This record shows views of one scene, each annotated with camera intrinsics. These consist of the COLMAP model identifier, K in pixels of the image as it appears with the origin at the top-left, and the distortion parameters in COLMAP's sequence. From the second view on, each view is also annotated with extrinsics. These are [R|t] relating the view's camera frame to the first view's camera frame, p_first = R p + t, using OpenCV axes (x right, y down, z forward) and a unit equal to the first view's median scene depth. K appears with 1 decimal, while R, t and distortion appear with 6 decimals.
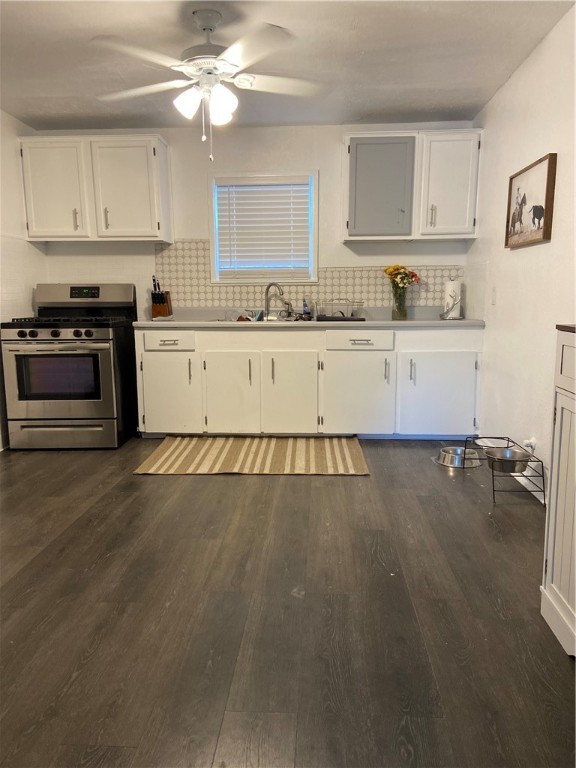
lens RADIAL K [[584.5, 0, 288.0], [0, 584.5, 384.0], [0, 0, 1]] dist [0.051540, -0.002679]
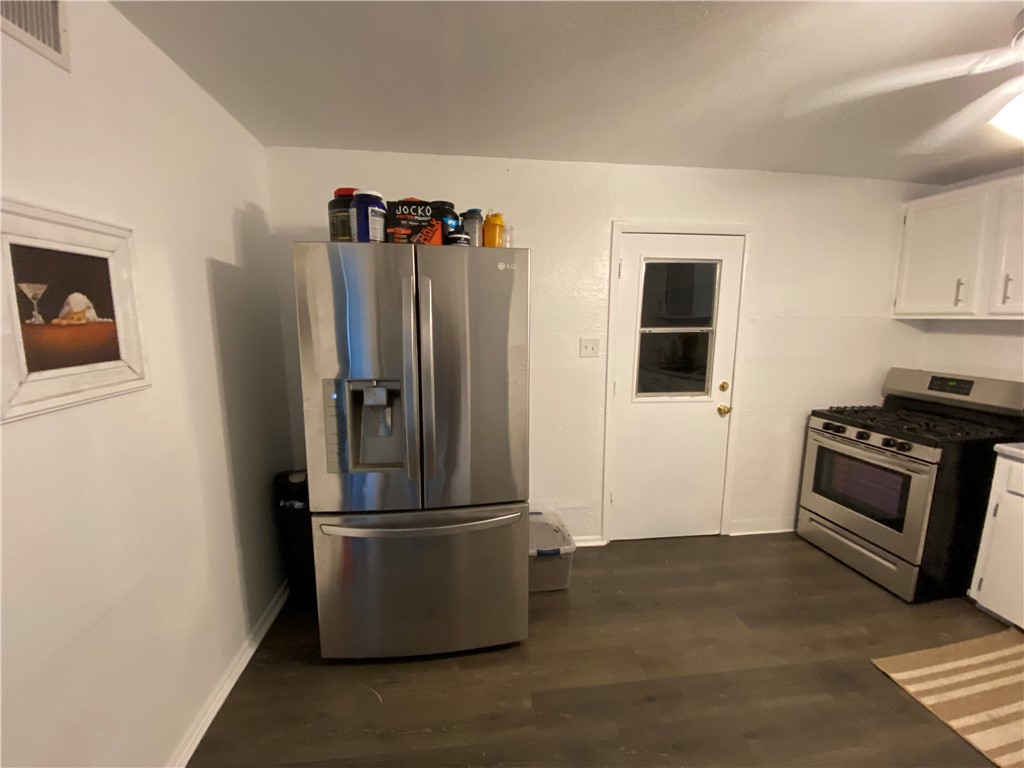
lens RADIAL K [[417.5, 0, 509.1], [0, 417.5, 385.7], [0, 0, 1]] dist [0.014299, -0.018474]
pose [[0.180329, 0.158319, -0.970781, 0.077530], [-0.150551, 0.979775, 0.131820, -0.145320], [0.972016, 0.122381, 0.200517, 0.346755]]
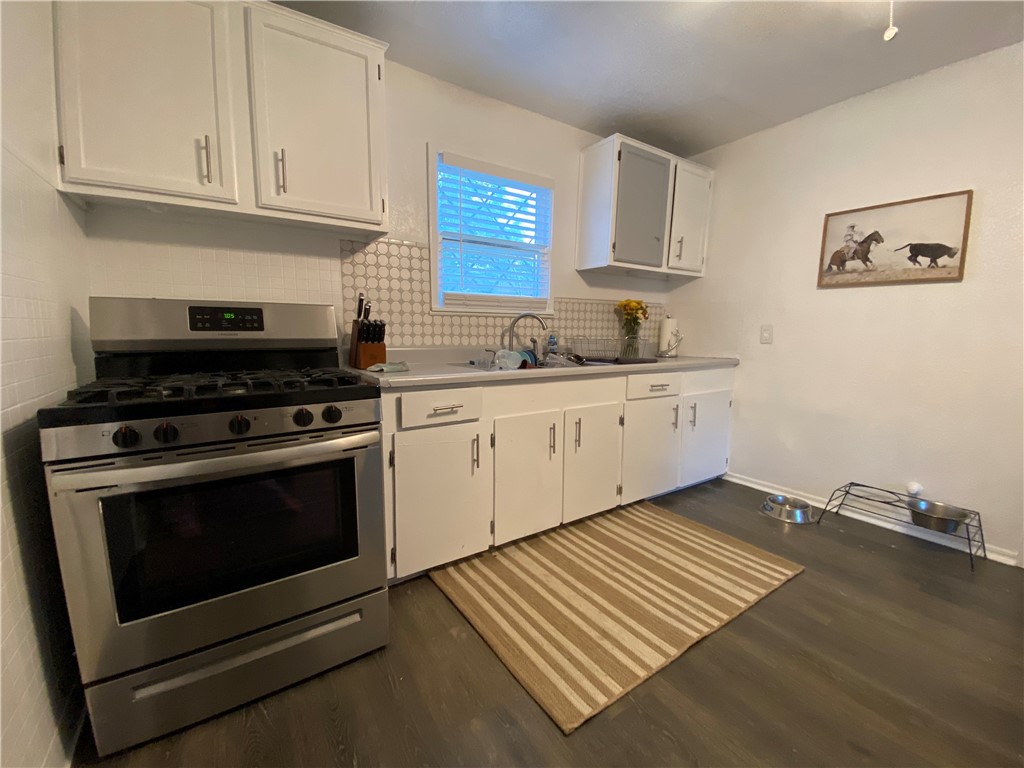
lens RADIAL K [[417.5, 0, 509.1], [0, 417.5, 385.7], [0, 0, 1]] dist [0.014299, -0.018474]
pose [[0.806583, -0.062724, 0.587784, -0.378001], [0.073995, 0.997247, 0.004879, -0.090493], [-0.586471, 0.039558, 0.809003, 0.621005]]
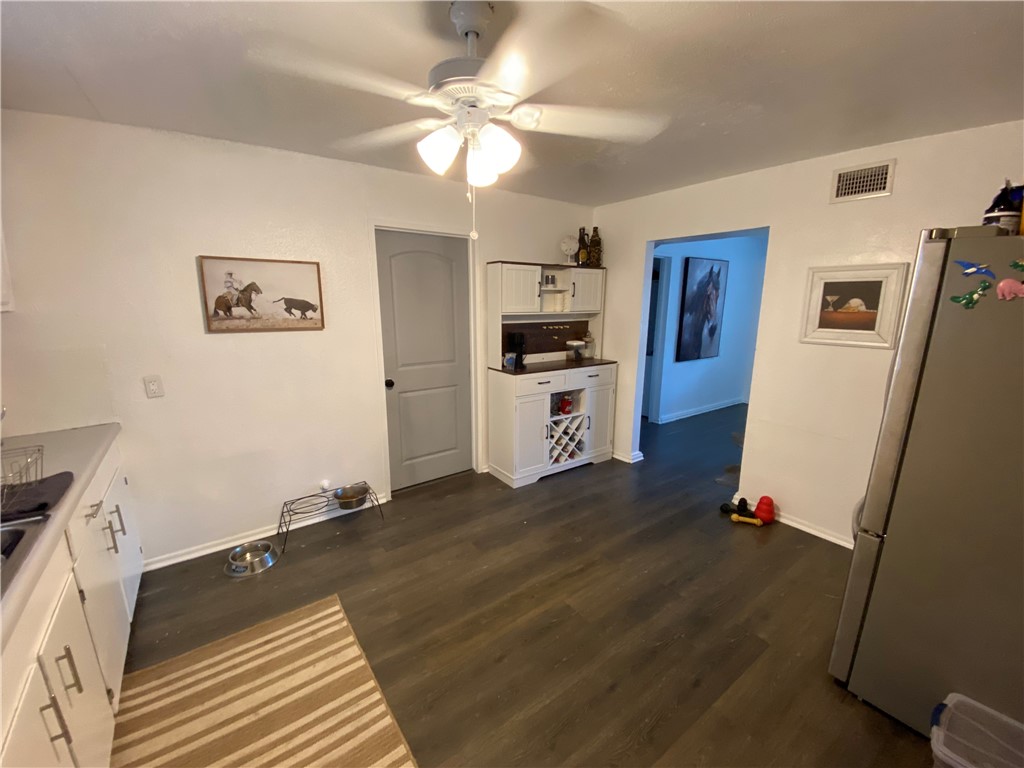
lens RADIAL K [[417.5, 0, 509.1], [0, 417.5, 385.7], [0, 0, 1]] dist [0.014299, -0.018474]
pose [[-0.633809, -0.157405, 0.757305, -0.359108], [0.115176, 0.948954, 0.293633, -0.236470], [-0.764867, 0.273331, -0.583326, 0.863261]]
